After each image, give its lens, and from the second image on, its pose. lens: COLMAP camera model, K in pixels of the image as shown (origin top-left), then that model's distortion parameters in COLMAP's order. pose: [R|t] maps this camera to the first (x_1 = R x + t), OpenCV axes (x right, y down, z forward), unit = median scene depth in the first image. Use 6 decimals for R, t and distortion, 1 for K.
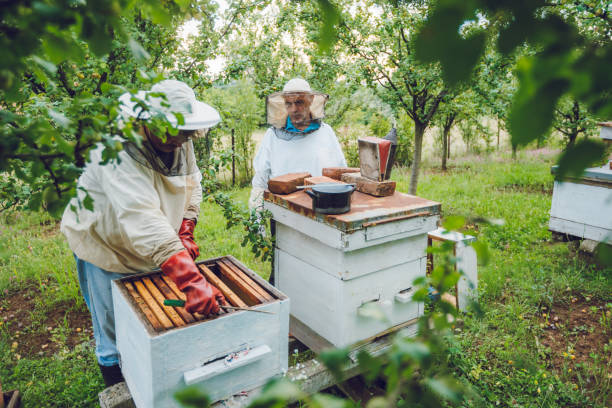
lens RADIAL K [[462.1, 0, 301.8], [0, 462.1, 203.2], [0, 0, 1]] dist [0.026559, 0.018850]
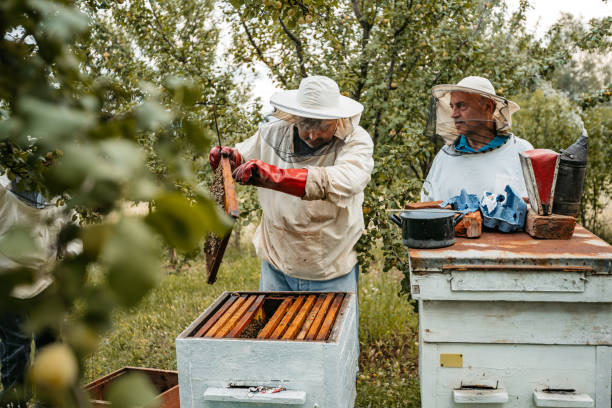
lens RADIAL K [[602.6, 0, 296.1], [0, 602.6, 195.6], [0, 0, 1]] dist [-0.017659, 0.000000]
pose [[0.699727, 0.043153, -0.713106, 0.541387], [-0.121196, 0.990876, -0.058960, 0.018101], [0.704056, 0.127681, 0.698572, 0.154124]]
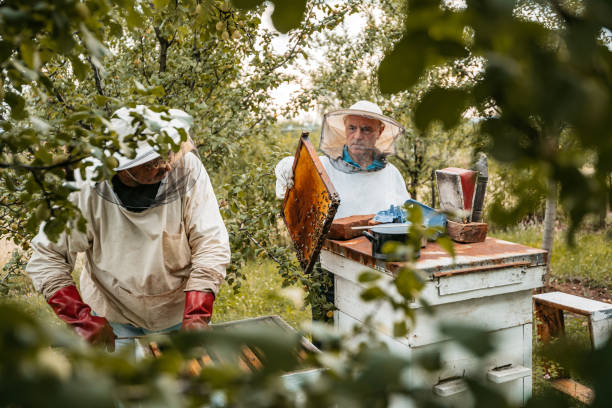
lens RADIAL K [[602.6, 0, 302.6], [0, 602.6, 200.6], [0, 0, 1]] dist [-0.017659, 0.000000]
pose [[0.981943, -0.012908, -0.188735, 0.093080], [-0.011292, 0.991891, -0.126590, 0.046616], [0.188839, 0.126436, 0.973835, -0.044467]]
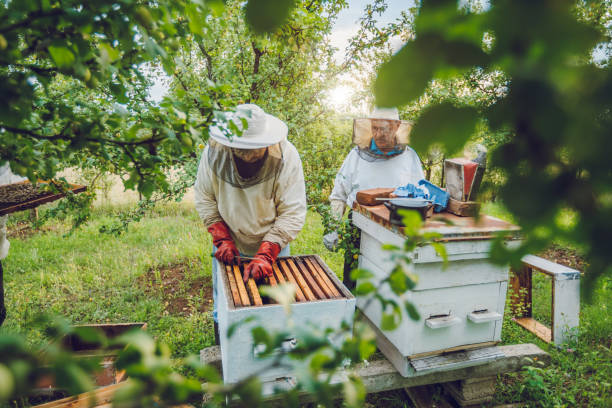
lens RADIAL K [[399.9, 0, 301.9], [0, 399.9, 204.2], [0, 0, 1]] dist [-0.004557, 0.025281]
pose [[0.948598, 0.089099, -0.303683, 0.099439], [-0.101060, 0.994594, -0.023864, 0.016218], [0.299916, 0.053328, 0.952474, 0.042682]]
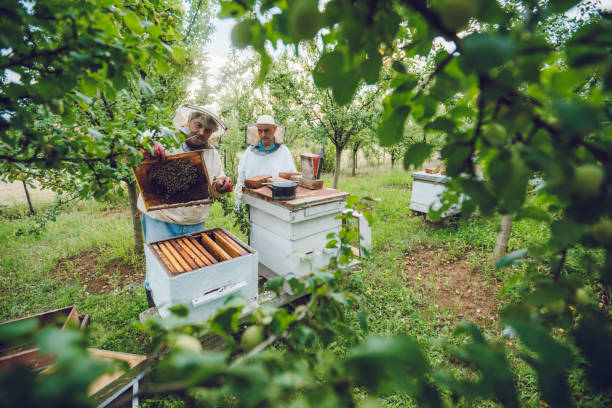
lens RADIAL K [[281.2, 0, 302.9], [0, 281.2, 205.5], [0, 0, 1]] dist [-0.031646, 0.007108]
pose [[0.993142, -0.012093, 0.116290, 0.013365], [0.008337, 0.999429, 0.032735, 0.009182], [-0.116620, -0.031541, 0.992676, 0.008872]]
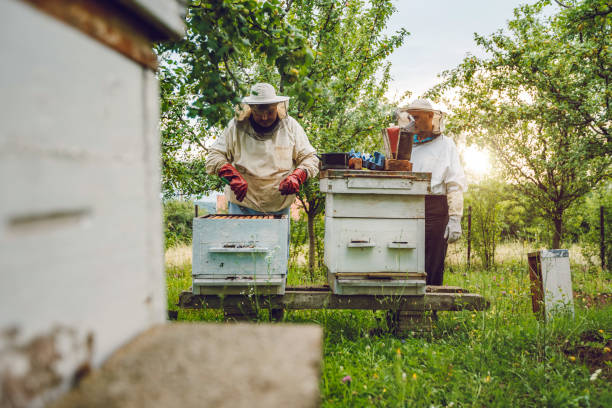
lens RADIAL K [[602.6, 0, 283.5], [0, 602.6, 191.3], [0, 0, 1]] dist [-0.017659, 0.000000]
pose [[0.820848, -0.009772, -0.571063, 0.881613], [-0.137317, 0.967149, -0.213930, 0.439970], [0.554394, 0.254021, 0.792541, -0.462715]]
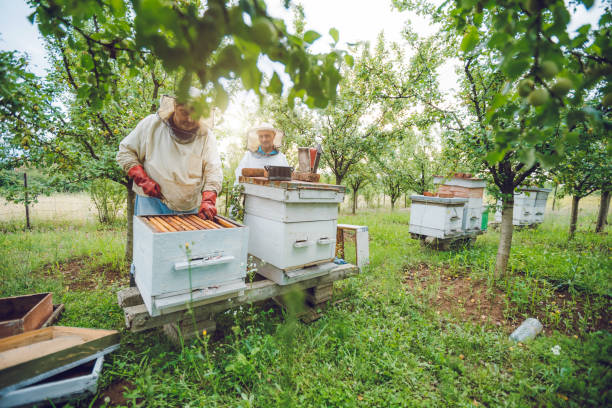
lens RADIAL K [[281.2, 0, 303.3], [0, 281.2, 208.2], [0, 0, 1]] dist [-0.031646, 0.007108]
pose [[0.992774, 0.046968, 0.110421, 0.038365], [-0.031229, 0.989635, -0.140168, 0.223588], [-0.115860, 0.135707, 0.983951, 0.024760]]
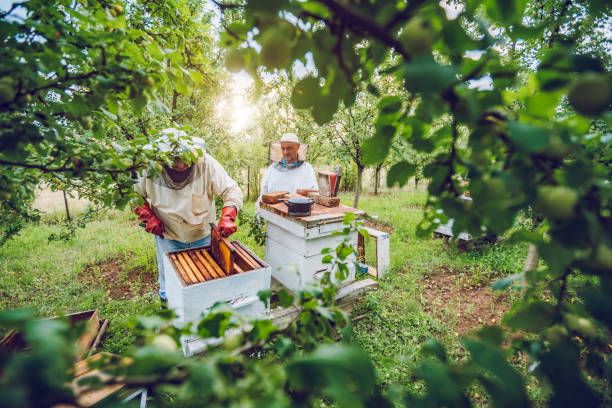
lens RADIAL K [[281.2, 0, 303.1], [0, 281.2, 204.1], [0, 0, 1]] dist [-0.031646, 0.007108]
pose [[0.998899, 0.029062, 0.036816, 0.035685], [-0.027861, 0.999076, -0.032736, 0.011046], [-0.037733, 0.031675, 0.998786, -0.000867]]
